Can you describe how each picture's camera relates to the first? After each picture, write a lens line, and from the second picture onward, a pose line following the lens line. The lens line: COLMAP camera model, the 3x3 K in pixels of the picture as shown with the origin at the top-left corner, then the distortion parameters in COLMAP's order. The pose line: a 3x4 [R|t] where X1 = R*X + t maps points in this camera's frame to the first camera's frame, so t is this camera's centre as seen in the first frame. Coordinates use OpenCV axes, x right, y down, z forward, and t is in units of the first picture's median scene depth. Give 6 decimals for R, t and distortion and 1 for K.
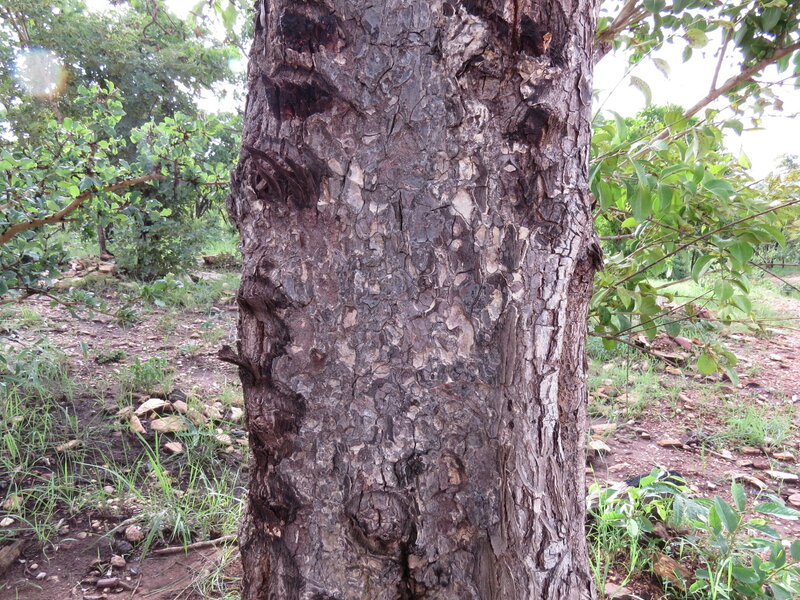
lens RADIAL K [[567.0, 0, 400.6], [0, 567.0, 300.2], [0, 0, 1]] dist [-0.020353, 0.001271]
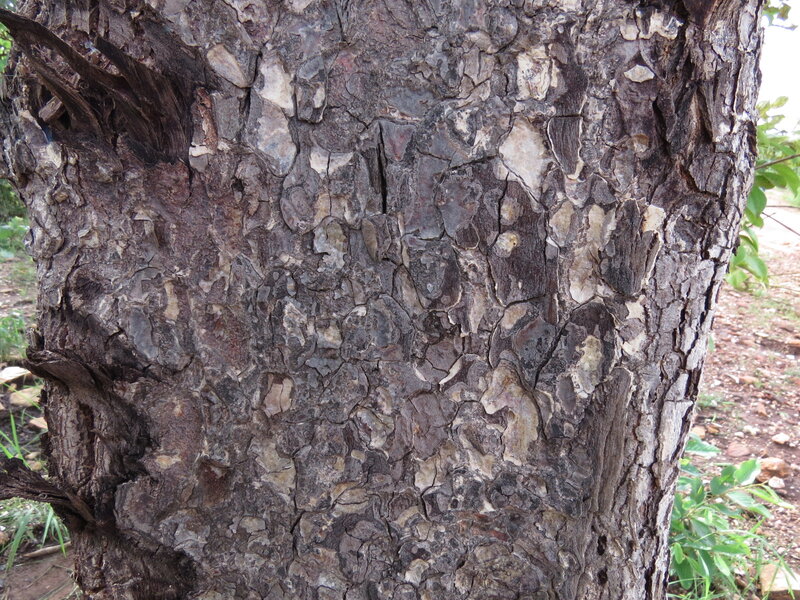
lens RADIAL K [[567.0, 0, 398.8], [0, 567.0, 299.7], [0, 0, 1]] dist [-0.020353, 0.001271]
pose [[0.982045, -0.052816, 0.181102, -0.073197], [0.030103, 0.991581, 0.125943, -0.109262], [-0.186229, -0.118230, 0.975367, 0.537122]]
